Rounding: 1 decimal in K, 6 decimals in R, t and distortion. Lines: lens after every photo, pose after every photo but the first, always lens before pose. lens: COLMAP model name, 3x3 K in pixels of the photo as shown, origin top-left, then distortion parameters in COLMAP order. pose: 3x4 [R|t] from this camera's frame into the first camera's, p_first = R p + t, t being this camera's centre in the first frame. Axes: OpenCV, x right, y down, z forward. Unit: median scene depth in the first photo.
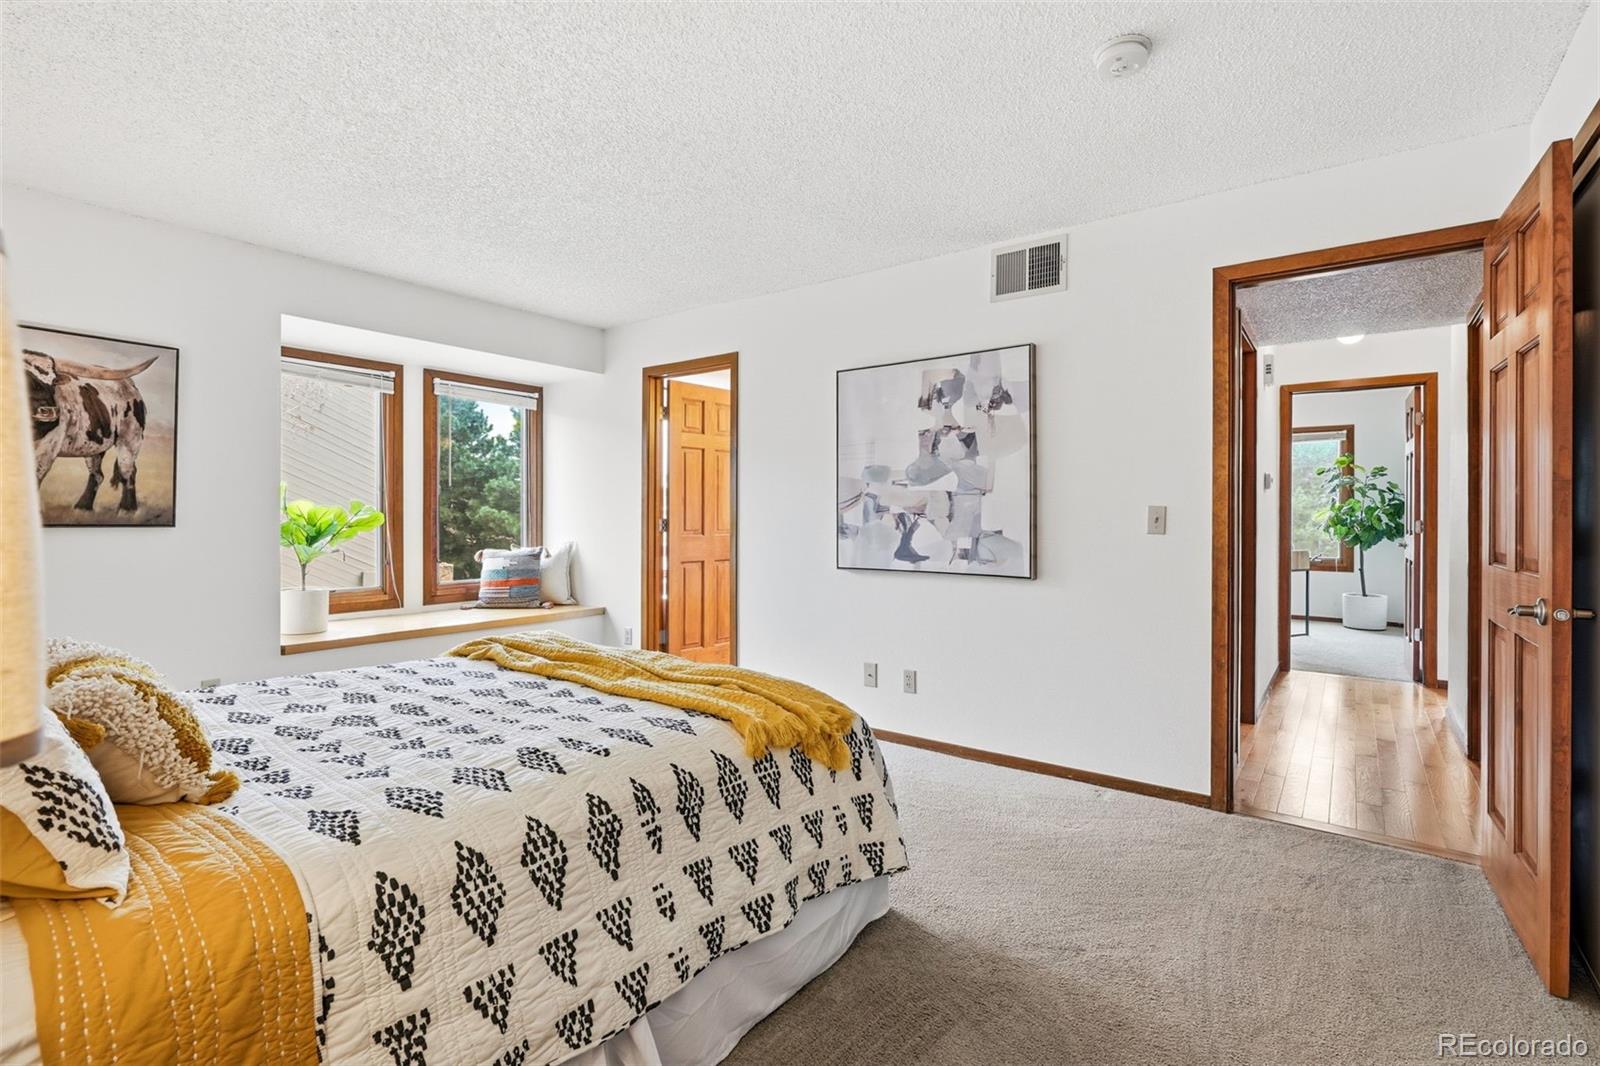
lens RADIAL K [[747.2, 0, 798.1], [0, 747.2, 527.3], [0, 0, 1]] dist [0.005106, 0.000494]
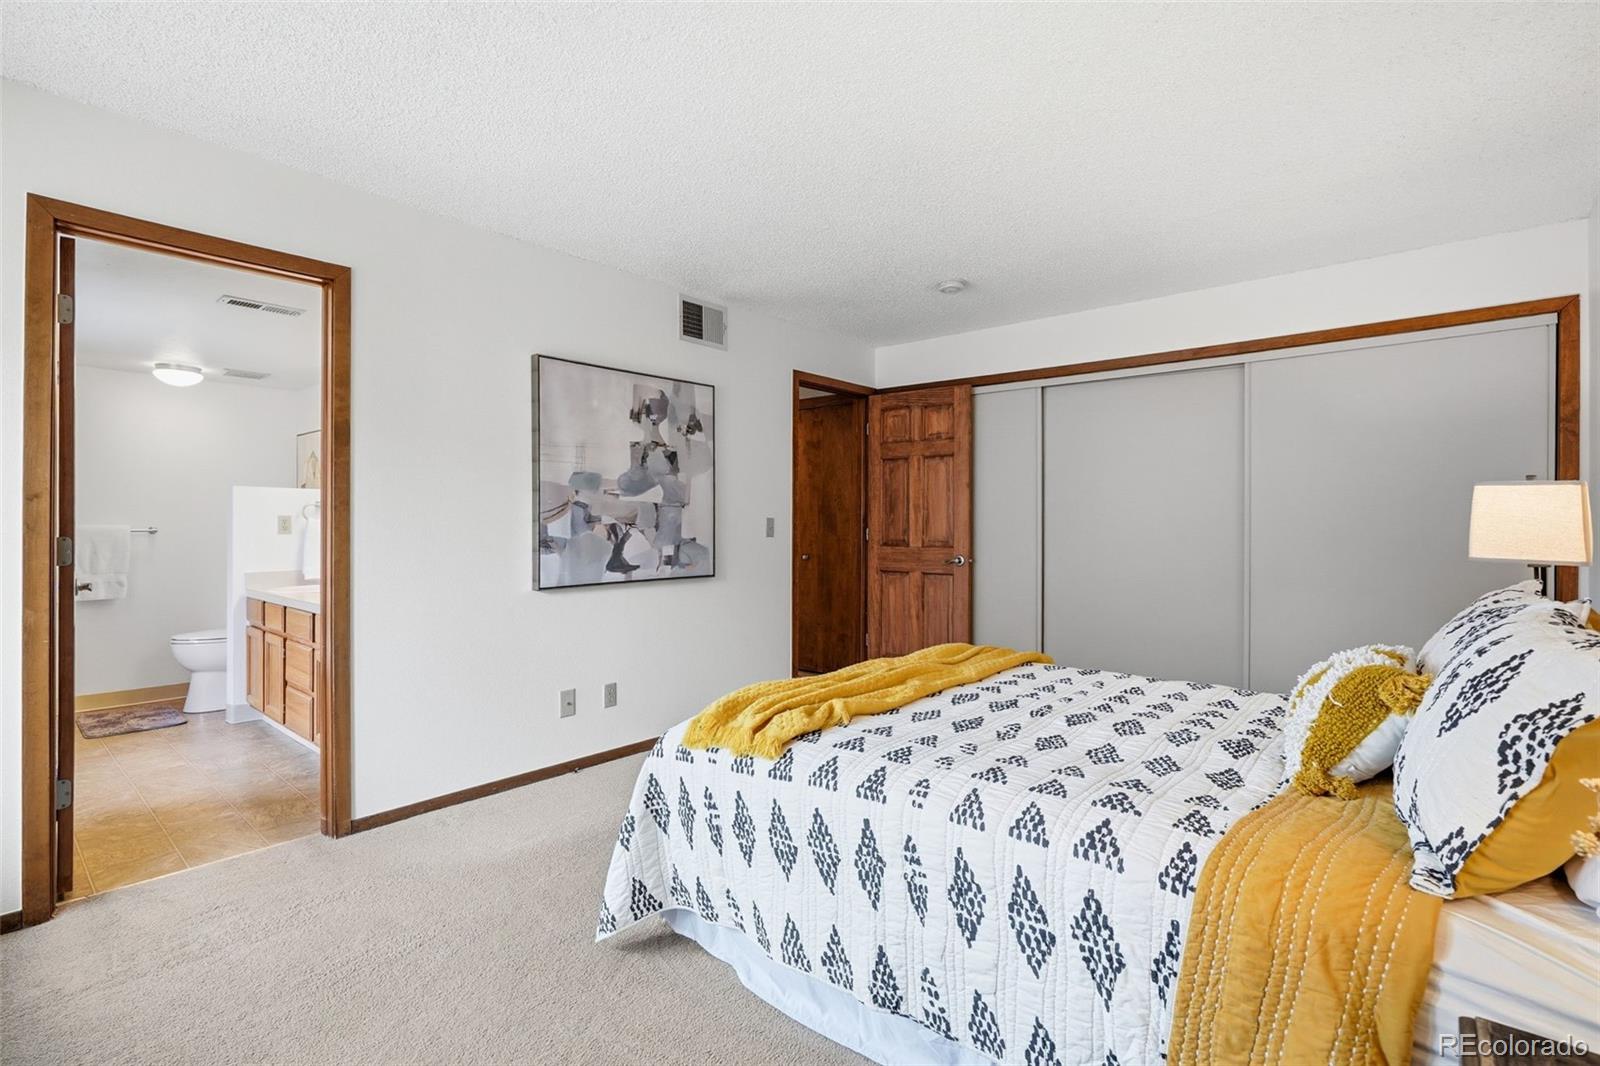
lens RADIAL K [[747.2, 0, 798.5], [0, 747.2, 520.2], [0, 0, 1]] dist [0.005106, 0.000494]
pose [[0.077176, -0.009673, 0.996971, -0.836213], [0.007593, 0.999930, 0.009114, -0.031244], [-0.996989, 0.006867, 0.077244, 0.702794]]
